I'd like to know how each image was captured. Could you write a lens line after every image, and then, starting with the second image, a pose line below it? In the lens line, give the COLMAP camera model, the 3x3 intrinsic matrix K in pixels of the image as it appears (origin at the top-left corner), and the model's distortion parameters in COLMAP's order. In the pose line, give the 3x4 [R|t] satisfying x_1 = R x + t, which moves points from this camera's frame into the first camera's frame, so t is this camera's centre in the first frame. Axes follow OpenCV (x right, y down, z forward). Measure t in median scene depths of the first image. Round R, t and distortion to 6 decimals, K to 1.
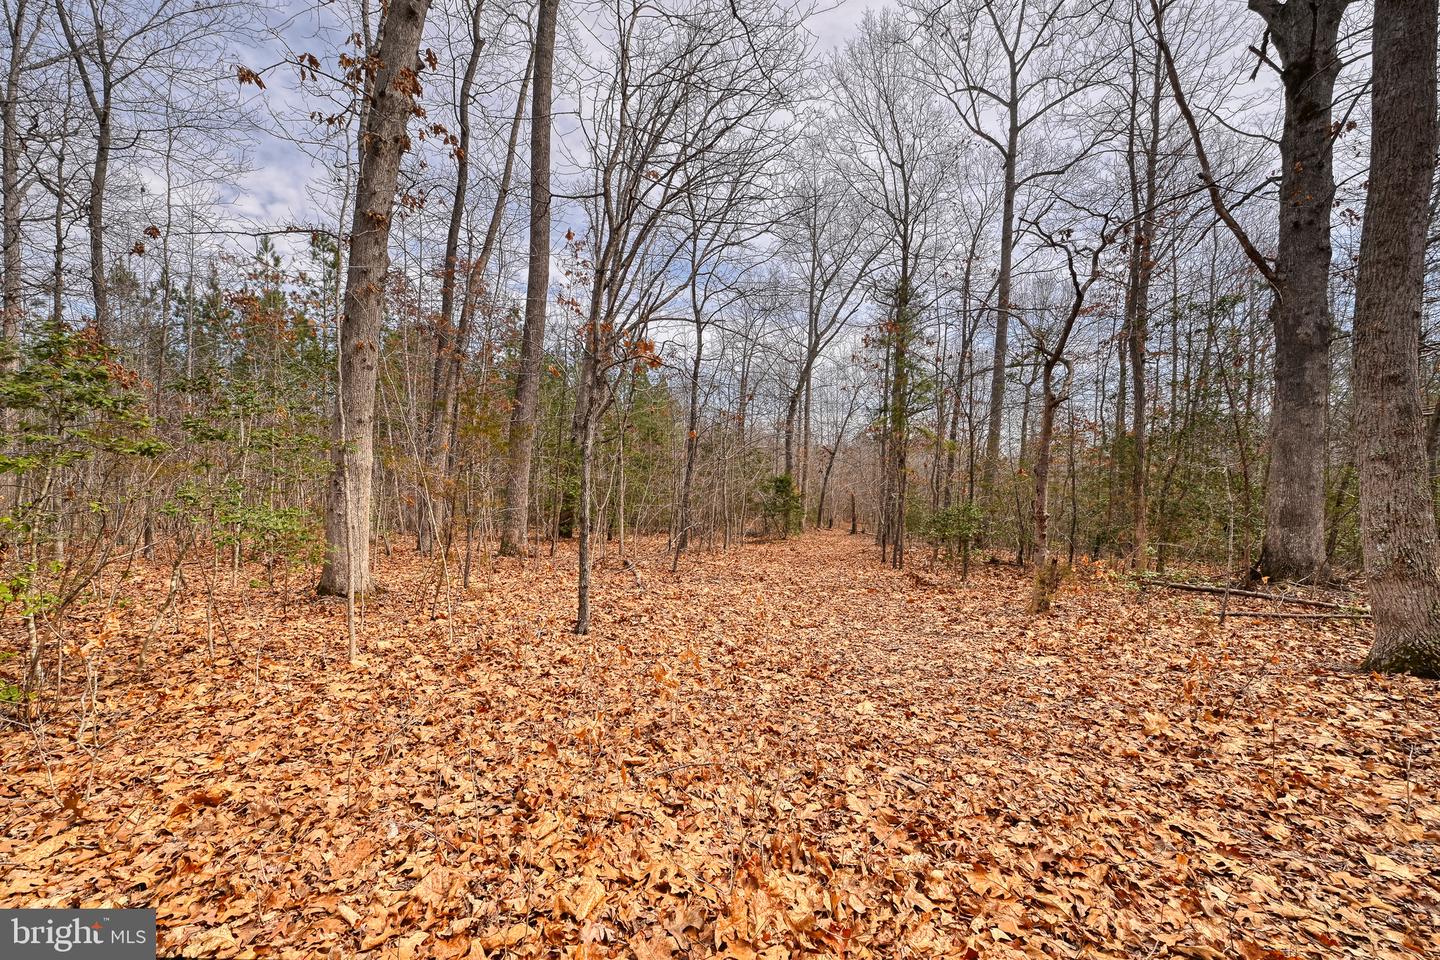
lens RADIAL K [[599.1, 0, 718.3], [0, 599.1, 467.0], [0, 0, 1]] dist [0.002060, 0.000006]
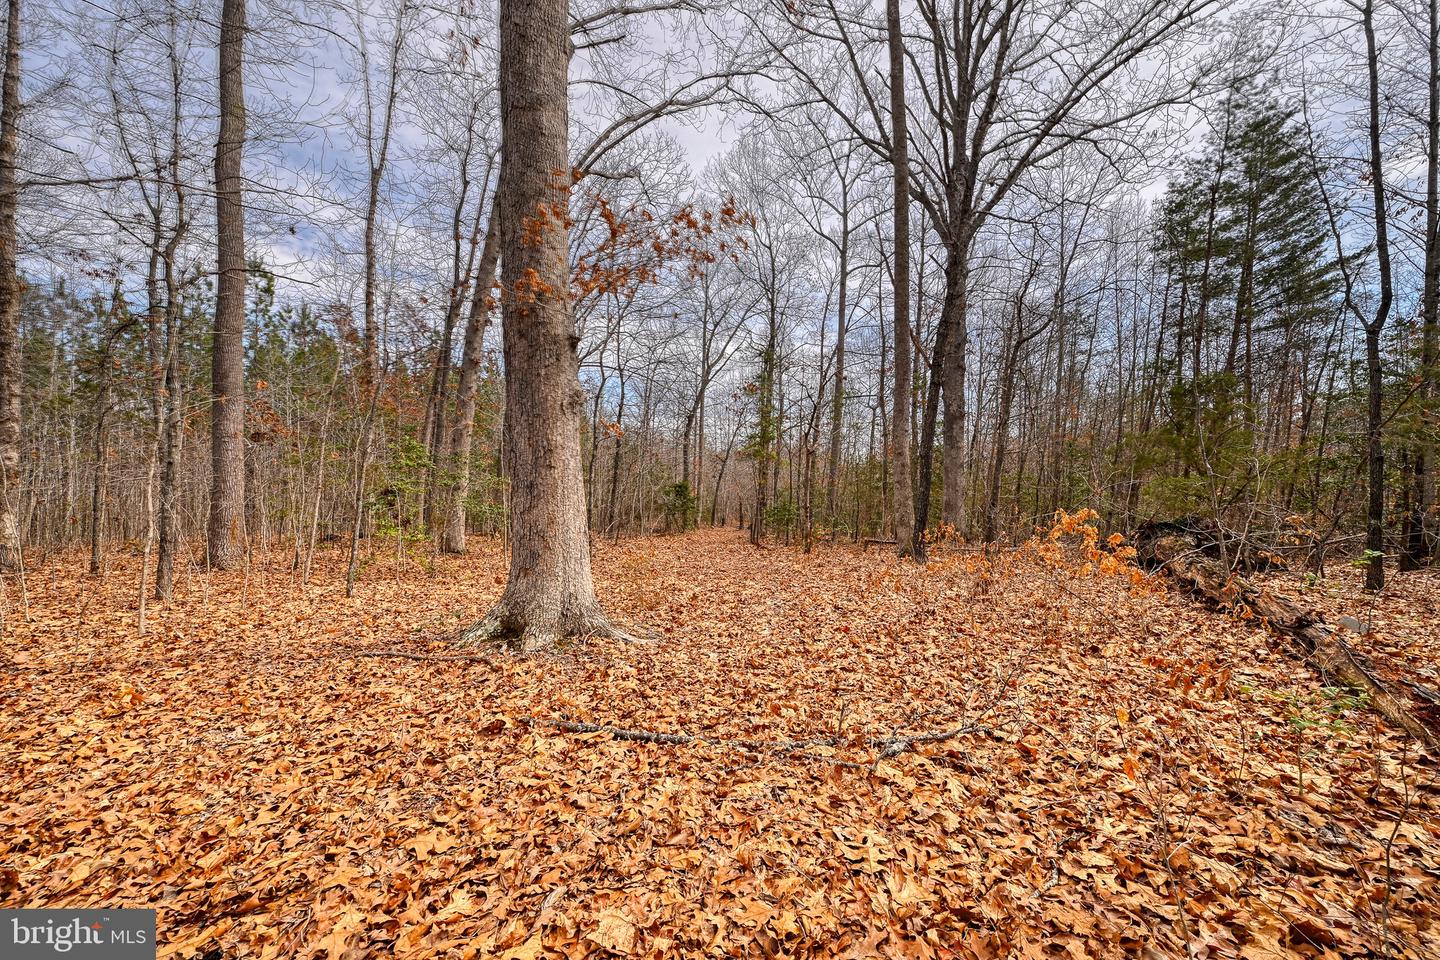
lens RADIAL K [[599.1, 0, 718.3], [0, 599.1, 467.0], [0, 0, 1]] dist [0.002060, 0.000006]
pose [[0.985644, -0.005376, 0.168754, -0.022431], [0.006053, 0.999976, -0.003499, -0.010458], [-0.168731, 0.004471, 0.985652, -0.202816]]
